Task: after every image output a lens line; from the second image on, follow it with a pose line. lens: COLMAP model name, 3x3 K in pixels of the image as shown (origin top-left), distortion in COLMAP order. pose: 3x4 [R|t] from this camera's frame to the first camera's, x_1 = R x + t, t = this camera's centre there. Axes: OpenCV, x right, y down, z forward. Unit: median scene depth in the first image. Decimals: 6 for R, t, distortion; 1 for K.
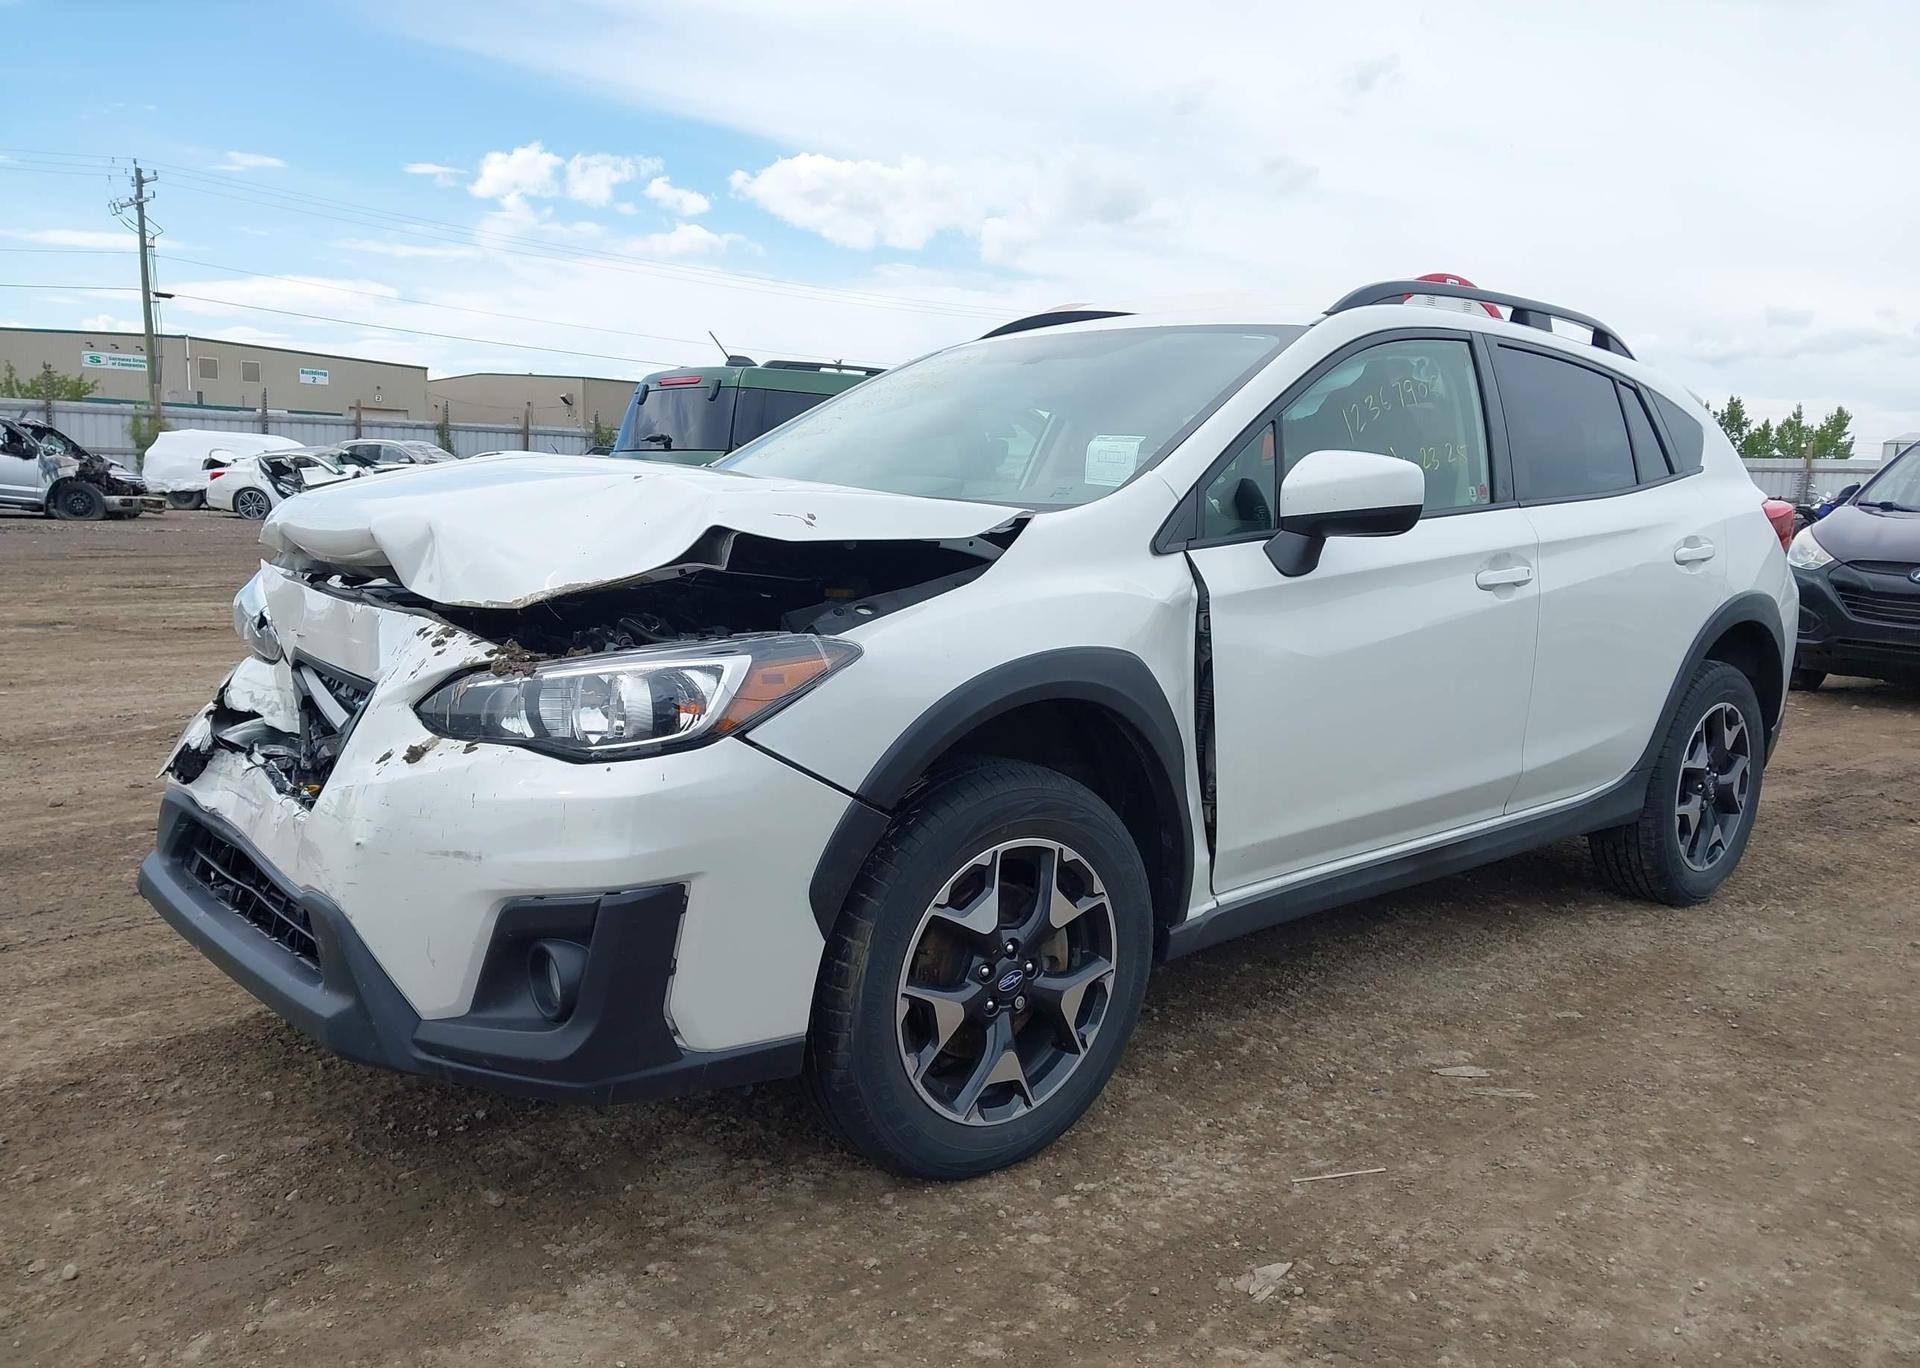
lens RADIAL K [[1540.1, 0, 969.9], [0, 1540.1, 665.5], [0, 0, 1]] dist [0.025170, -0.046369]
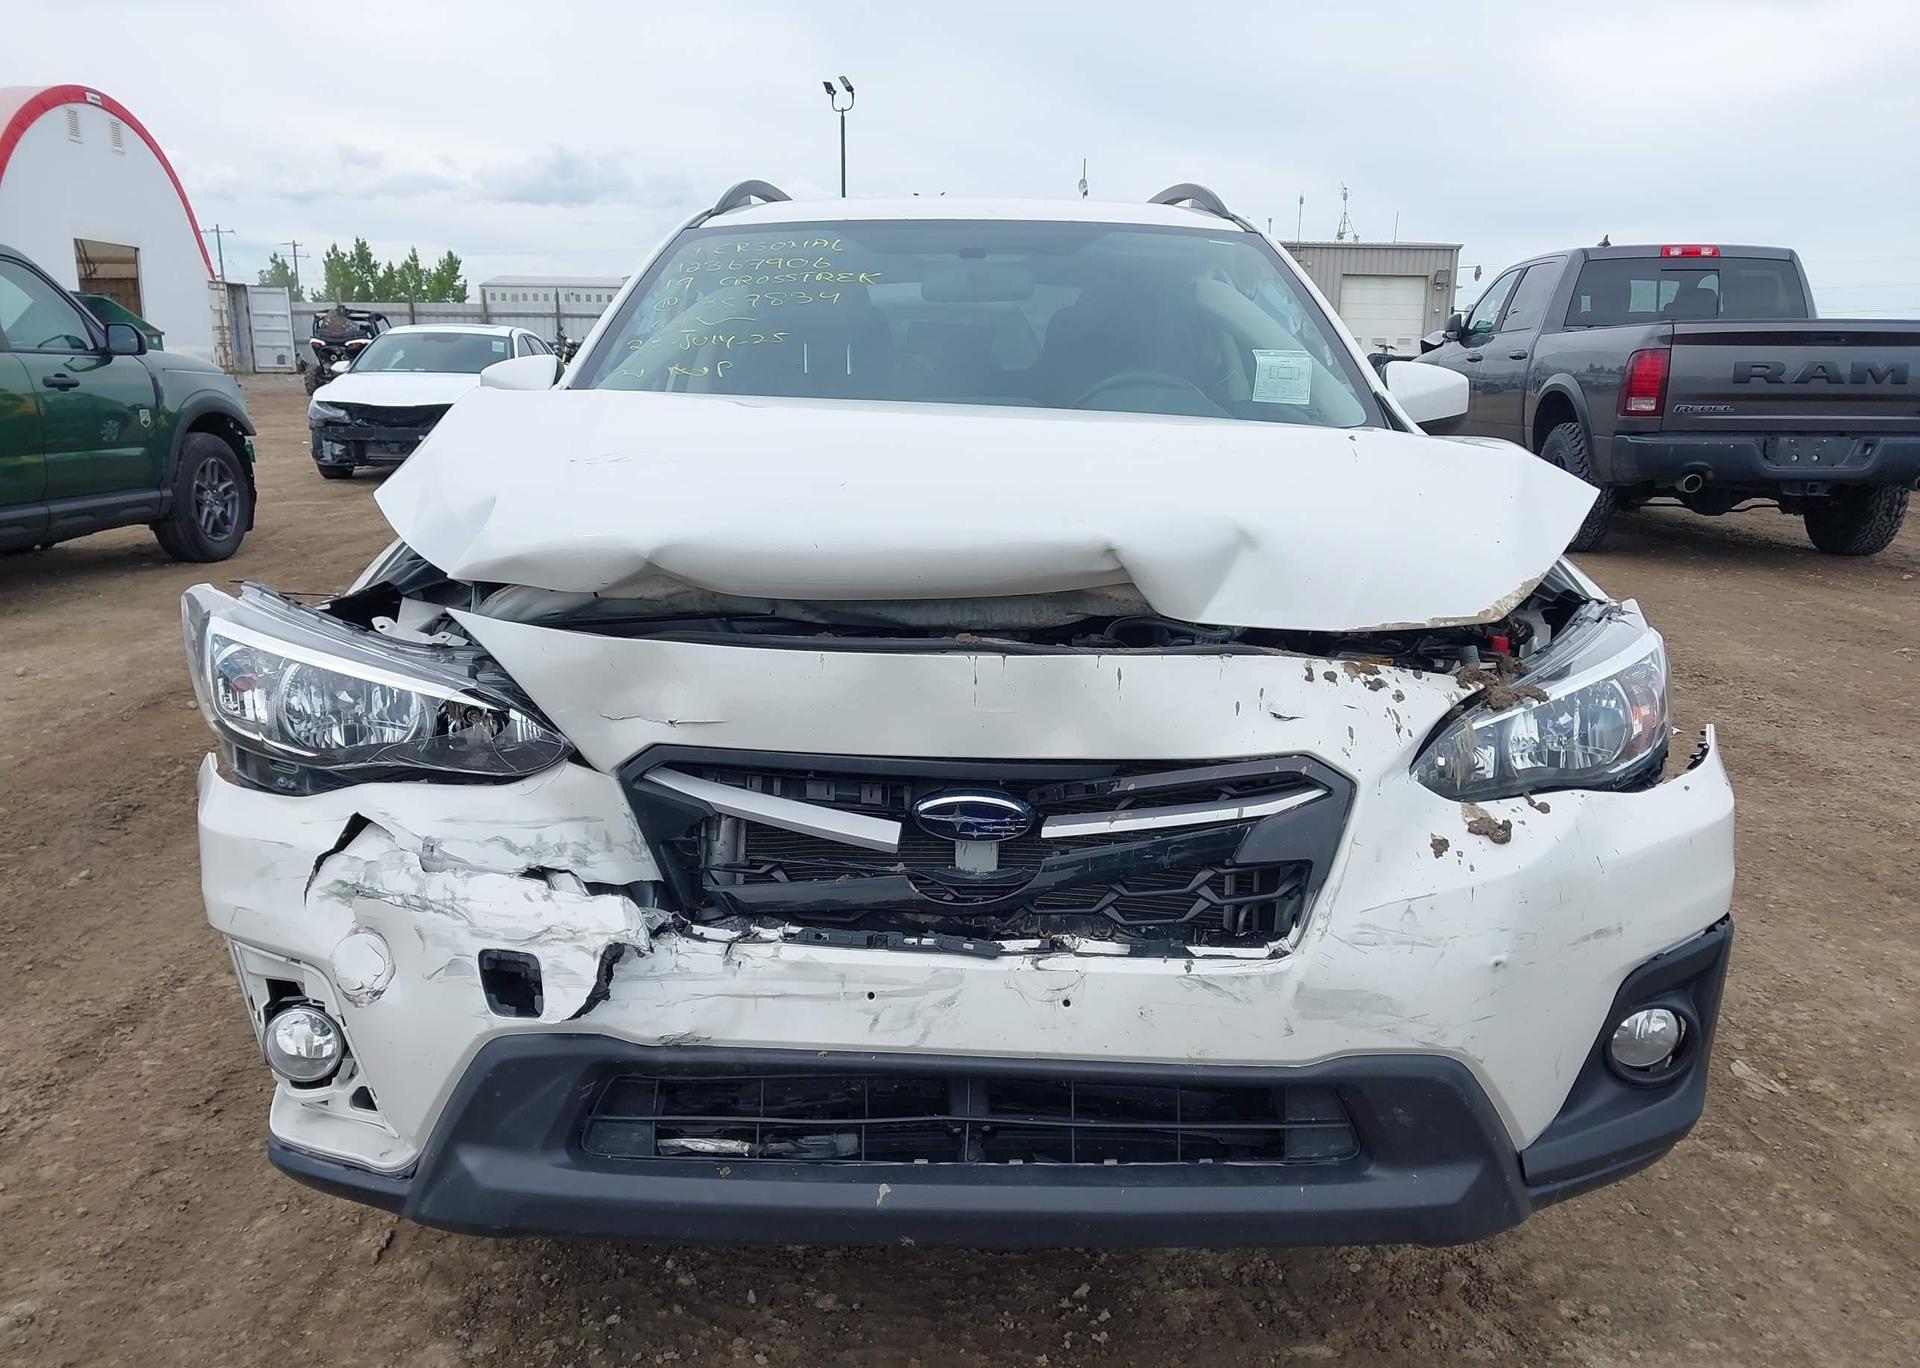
lens RADIAL K [[1540.1, 0, 969.9], [0, 1540.1, 665.5], [0, 0, 1]] dist [0.025170, -0.046369]
pose [[0.656617, -0.168375, 0.735189, -0.886858], [0.093010, 0.985399, 0.142610, -0.129217], [-0.748467, -0.025260, 0.662691, 0.563054]]
